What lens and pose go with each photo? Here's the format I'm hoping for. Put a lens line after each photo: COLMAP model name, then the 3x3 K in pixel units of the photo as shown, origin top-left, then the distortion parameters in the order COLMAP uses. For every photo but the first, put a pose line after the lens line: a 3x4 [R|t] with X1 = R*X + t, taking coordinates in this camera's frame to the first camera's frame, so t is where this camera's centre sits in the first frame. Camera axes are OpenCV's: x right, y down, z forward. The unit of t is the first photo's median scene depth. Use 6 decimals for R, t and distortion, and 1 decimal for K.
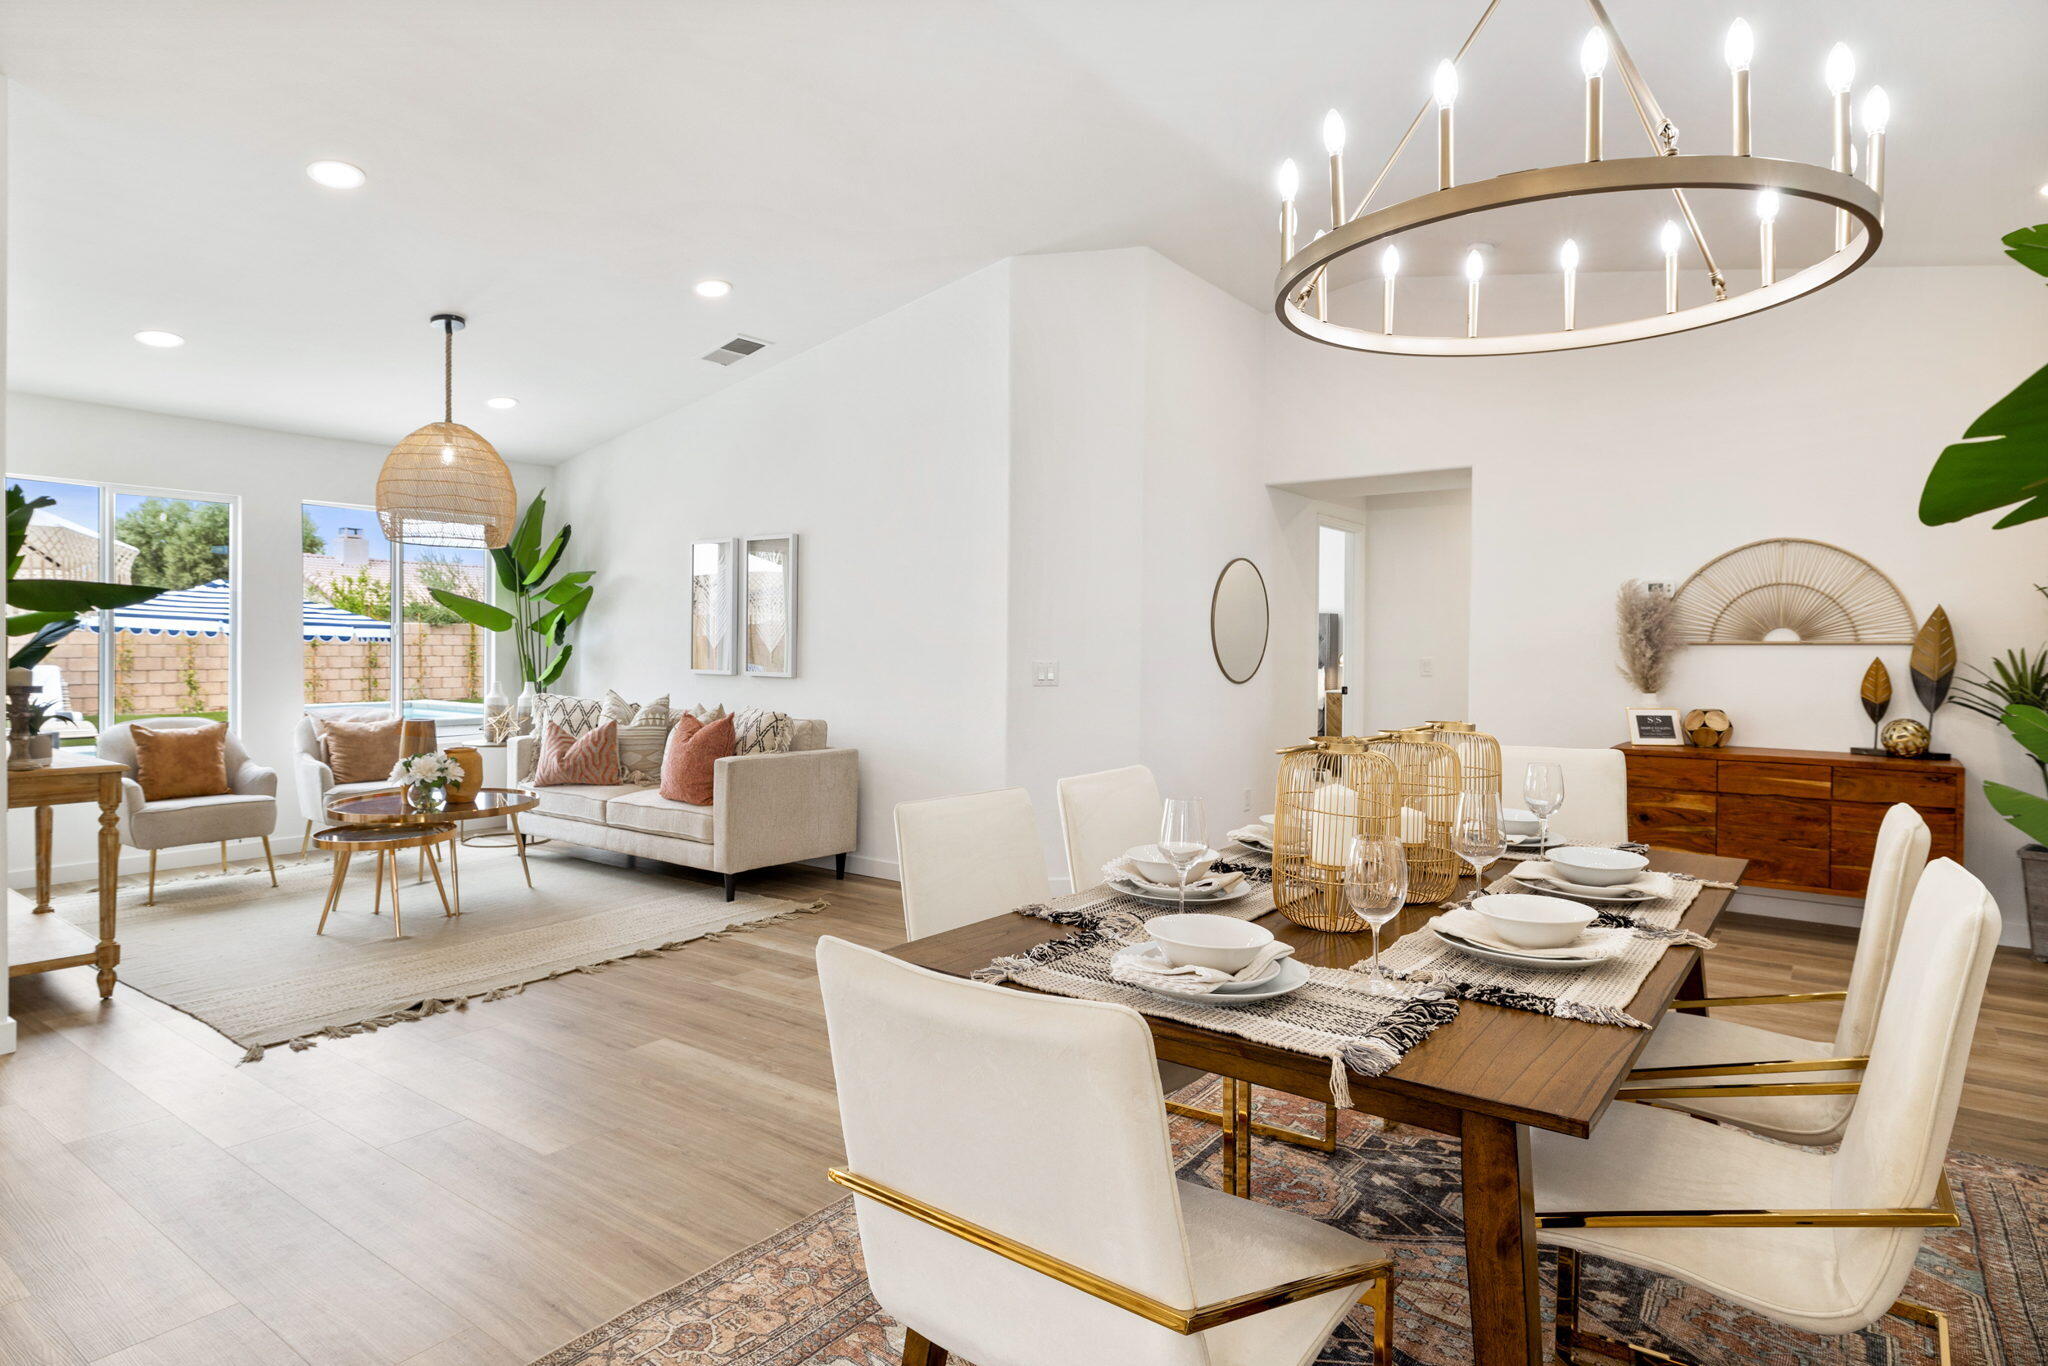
lens RADIAL K [[1138.3, 0, 1042.8], [0, 1138.3, 647.6], [0, 0, 1]] dist [-0.001144, -0.000598]
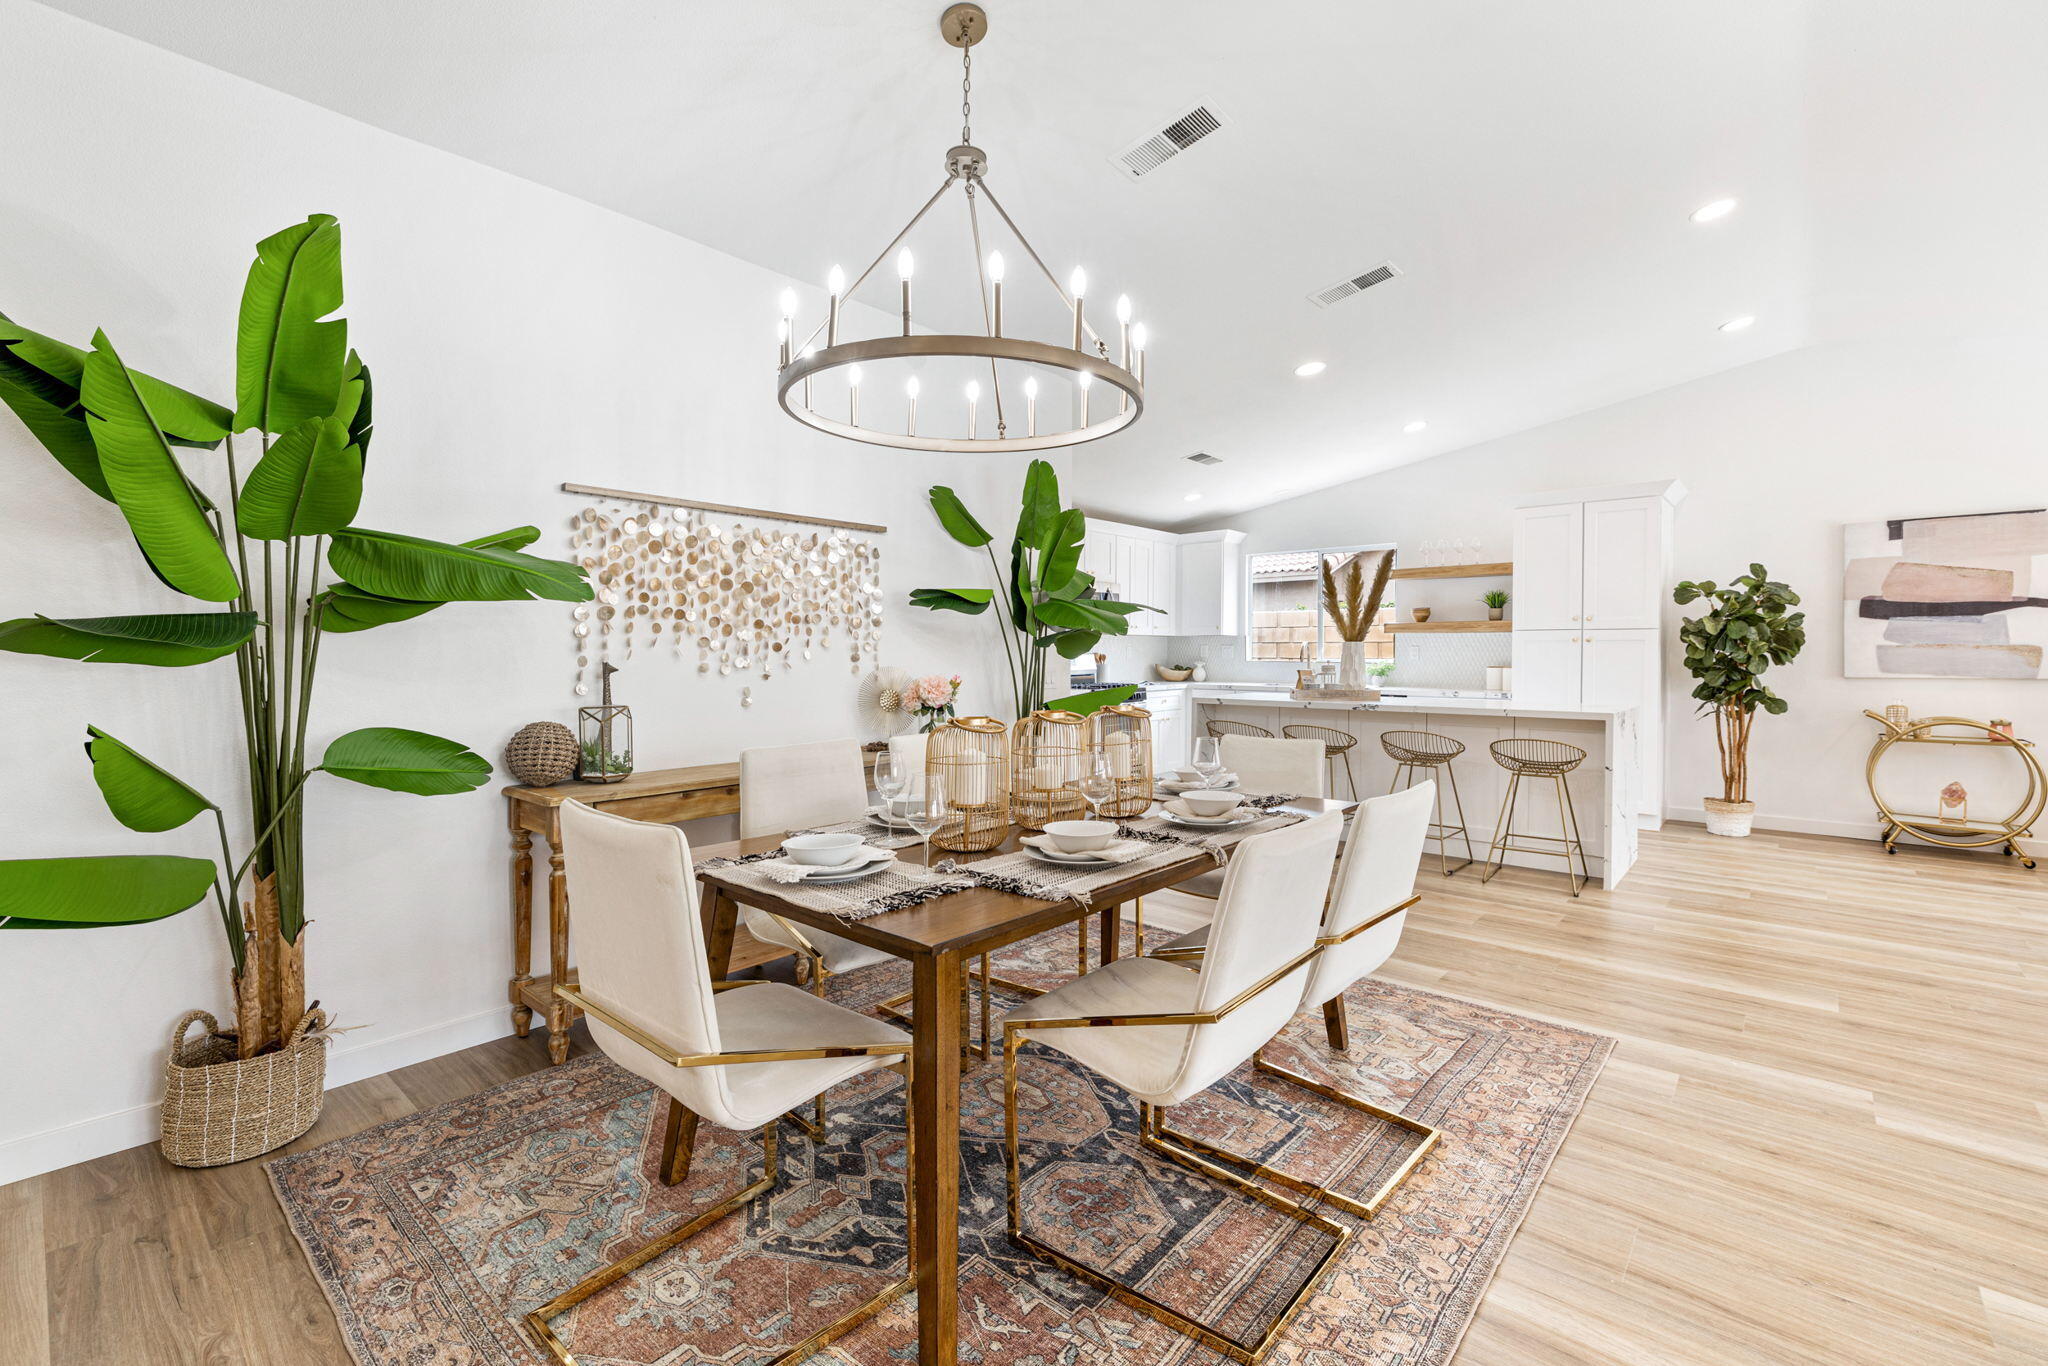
lens RADIAL K [[918.4, 0, 1033.4], [0, 918.4, 660.0], [0, 0, 1]] dist [-0.000631, -0.000151]
pose [[-0.994990, -0.005237, 0.099836, 0.081844], [-0.003529, 0.999845, 0.017277, -0.006166], [-0.099911, 0.016838, -0.994854, 0.809505]]
